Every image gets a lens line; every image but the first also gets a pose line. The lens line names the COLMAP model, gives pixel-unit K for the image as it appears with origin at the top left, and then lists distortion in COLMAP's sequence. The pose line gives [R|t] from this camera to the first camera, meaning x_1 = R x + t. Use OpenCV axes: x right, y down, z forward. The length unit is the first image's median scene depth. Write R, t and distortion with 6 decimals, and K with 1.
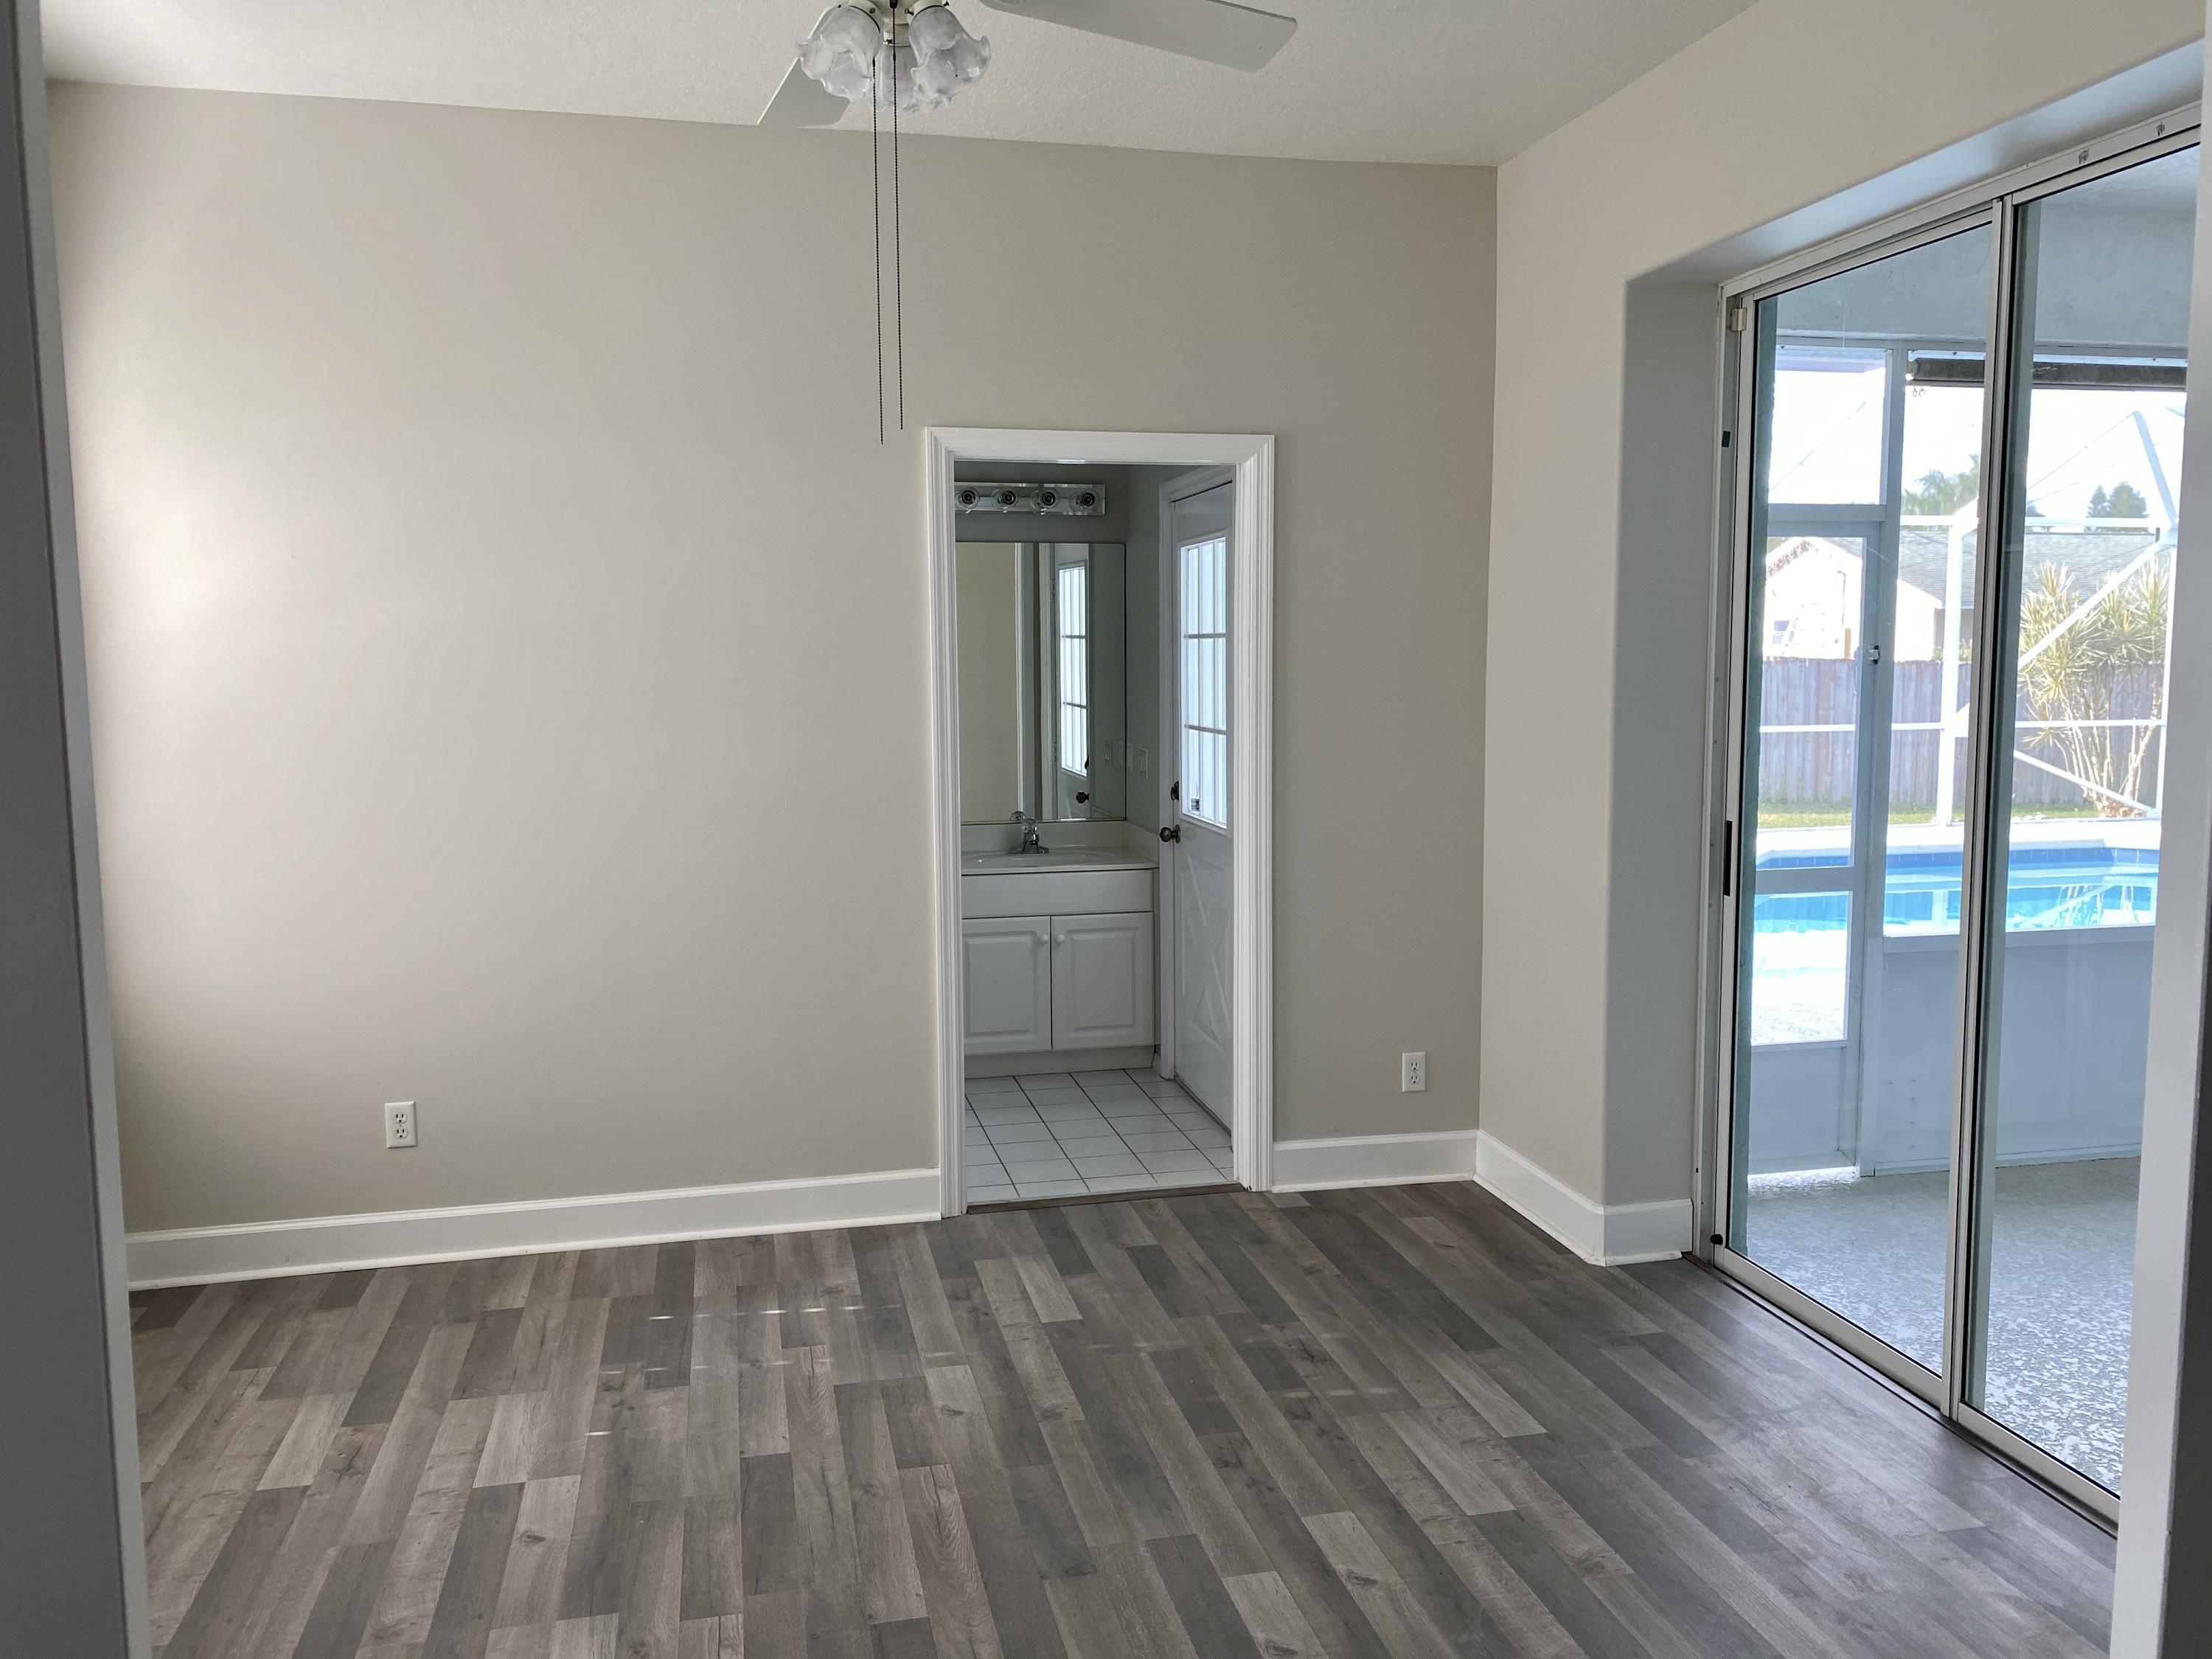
lens RADIAL K [[1695.0, 0, 1095.5], [0, 1695.0, 827.8], [0, 0, 1]] dist [0.048388, -0.054794]
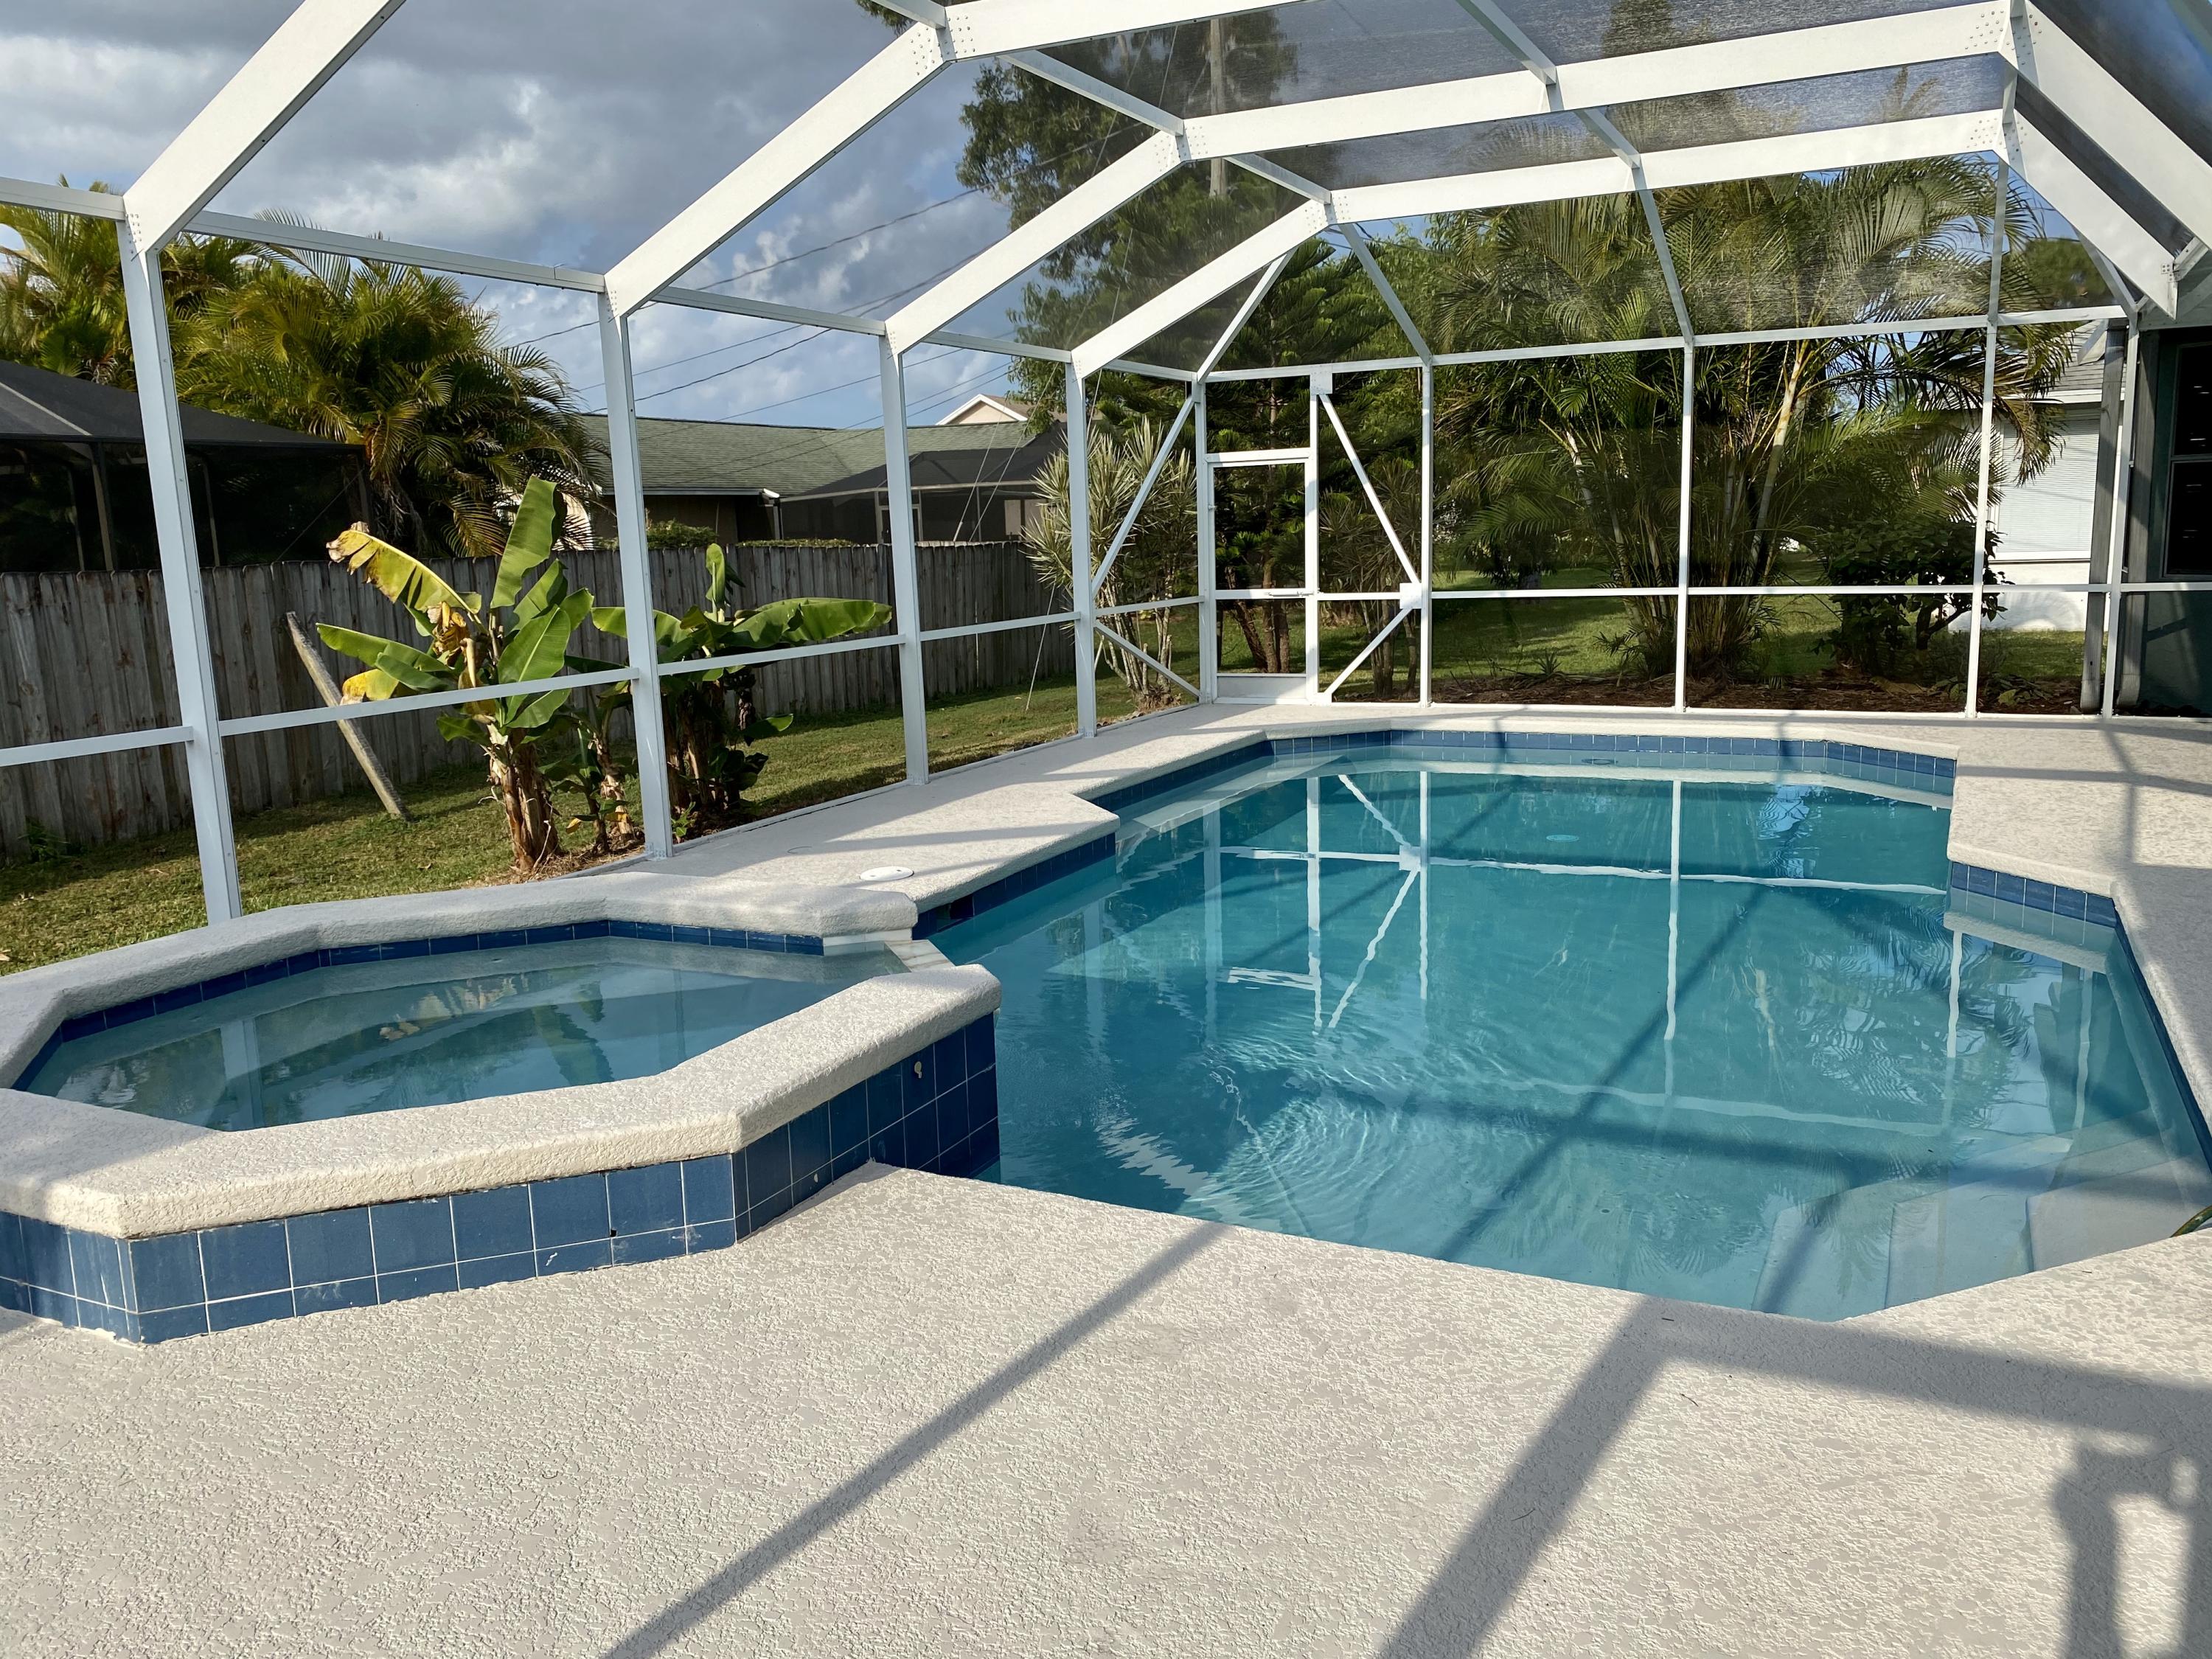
lens RADIAL K [[1695.0, 0, 1098.6], [0, 1695.0, 825.0], [0, 0, 1]] dist [0.048388, -0.054794]
pose [[0.623796, -0.152450, 0.766575, -0.126883], [0.112245, 0.988100, 0.105166, -0.041743], [-0.773485, 0.020442, 0.633485, 0.451869]]
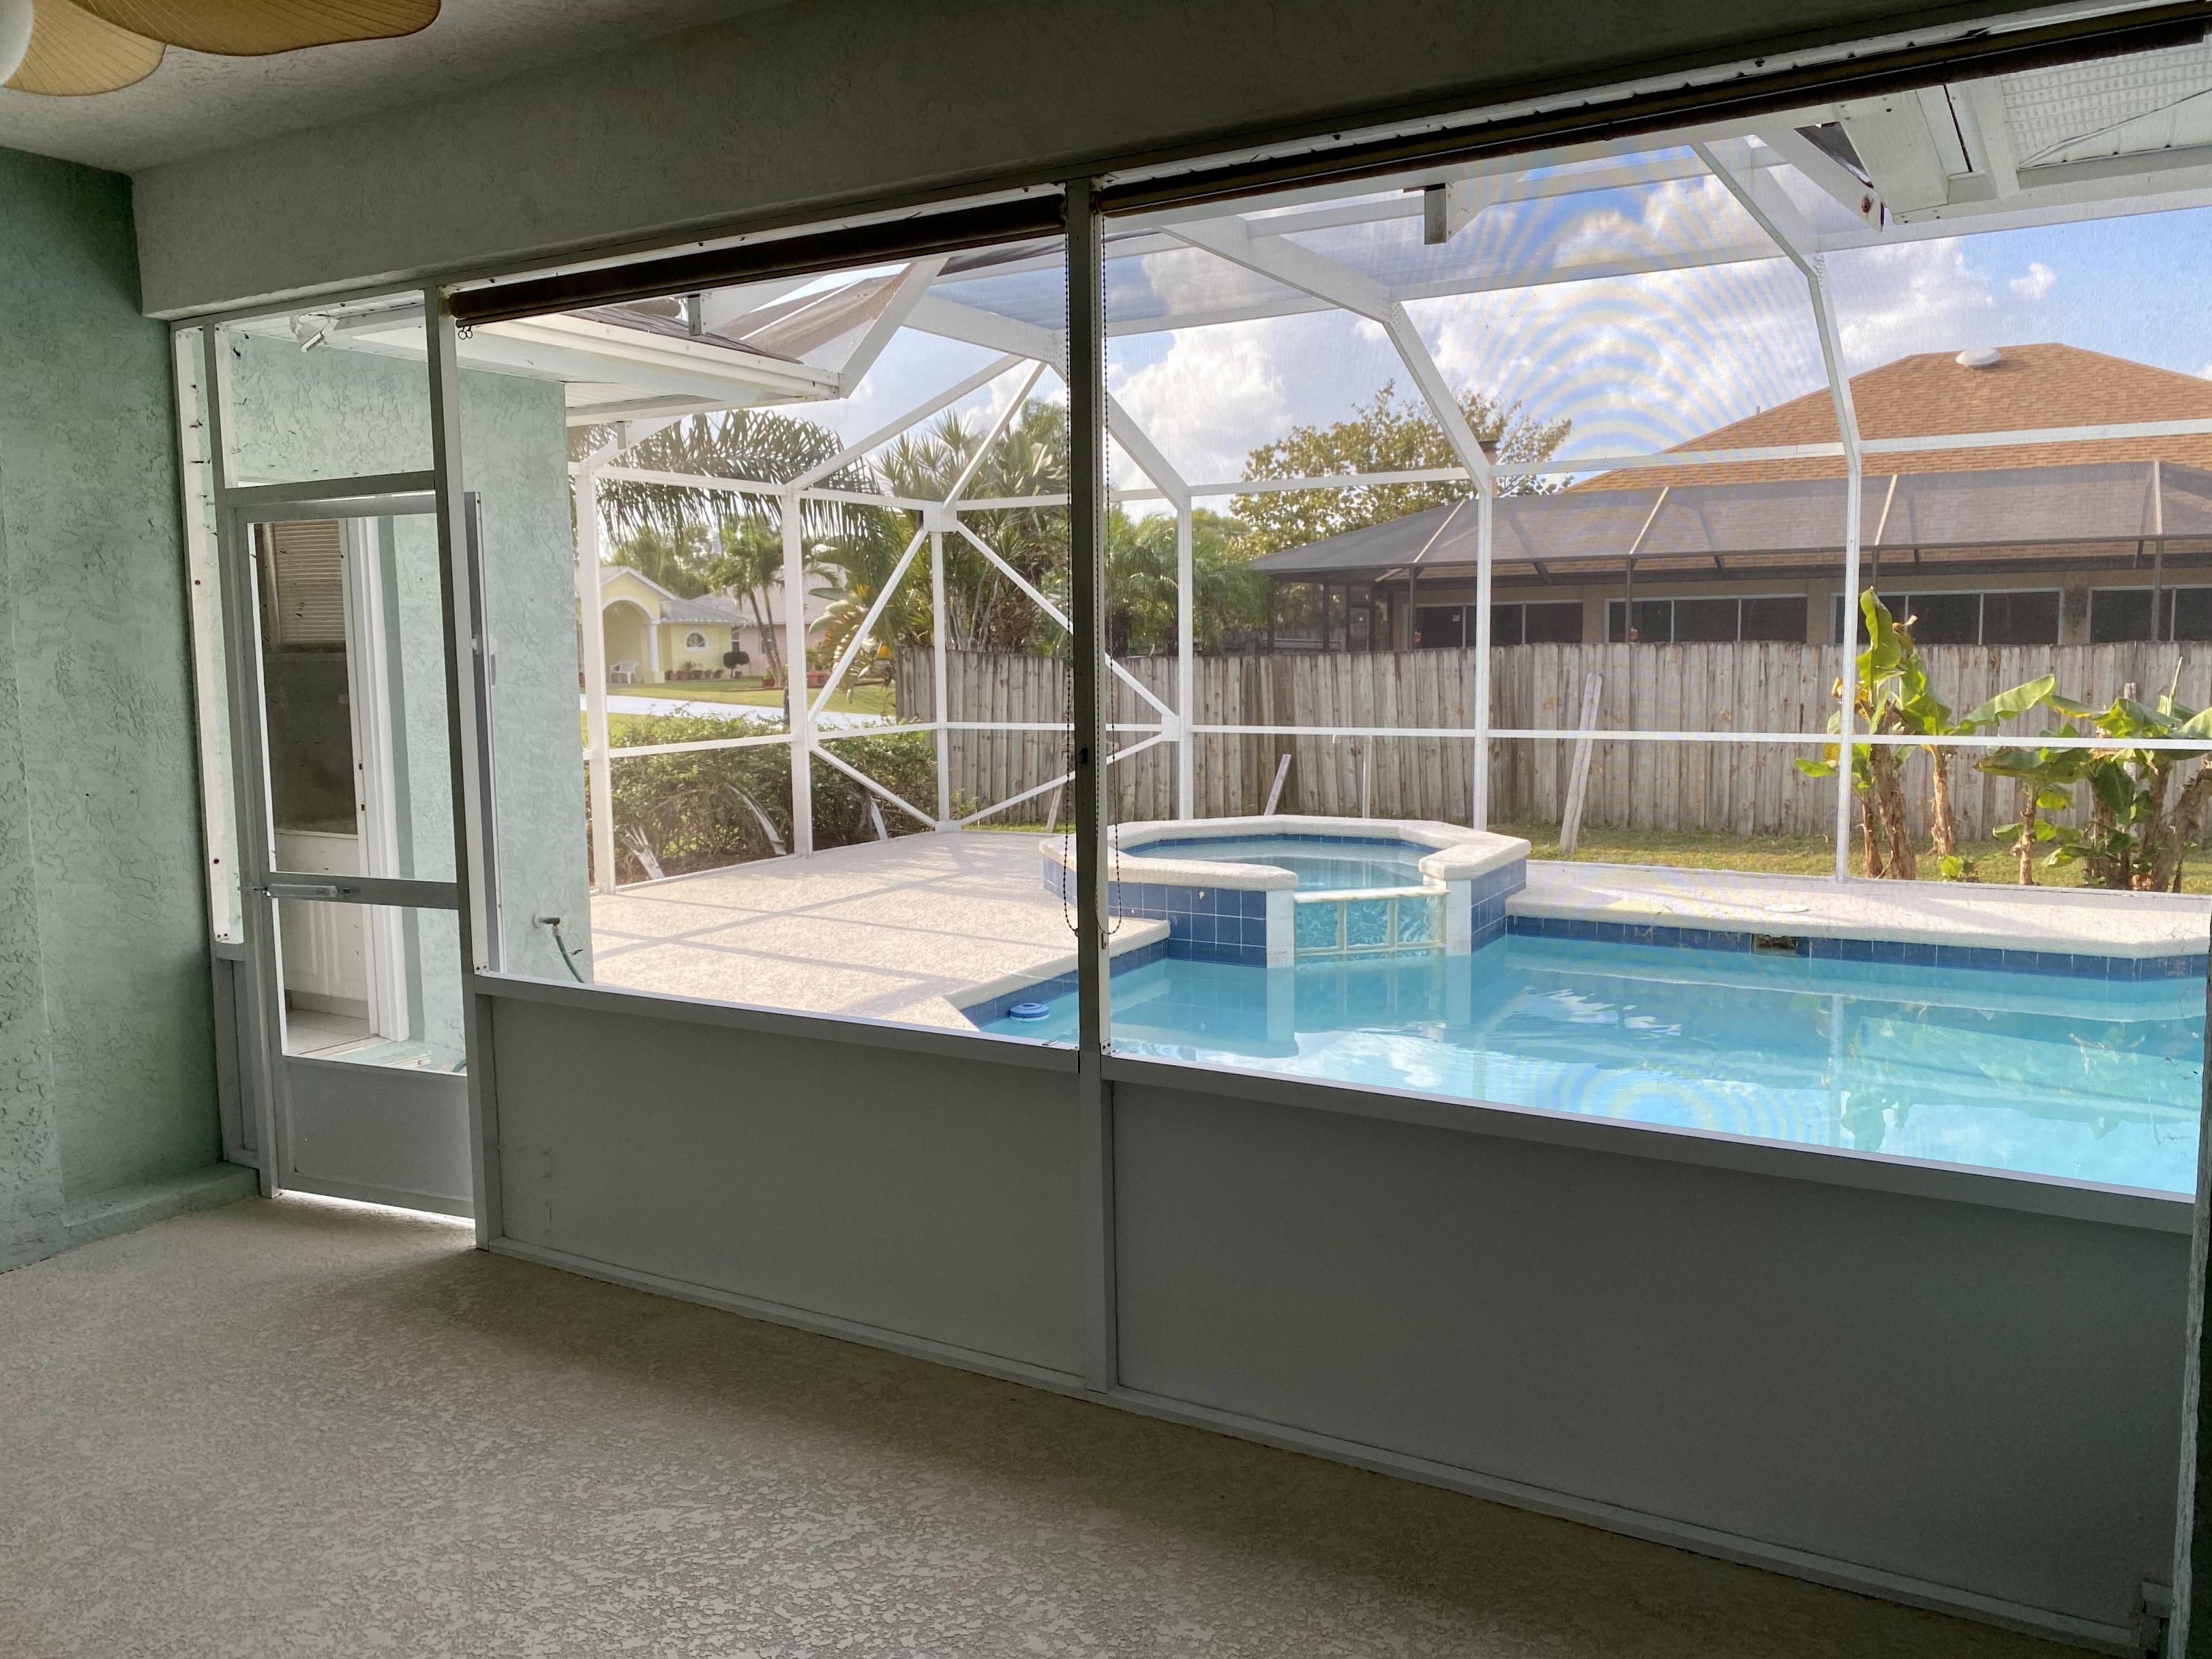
lens RADIAL K [[1695.0, 0, 1114.9], [0, 1695.0, 820.7], [0, 0, 1]] dist [0.048388, -0.054794]
pose [[0.738858, 0.065050, -0.670714, 0.424978], [-0.060765, 0.997706, 0.029826, -0.018922], [0.671116, 0.018719, 0.741116, 0.193743]]
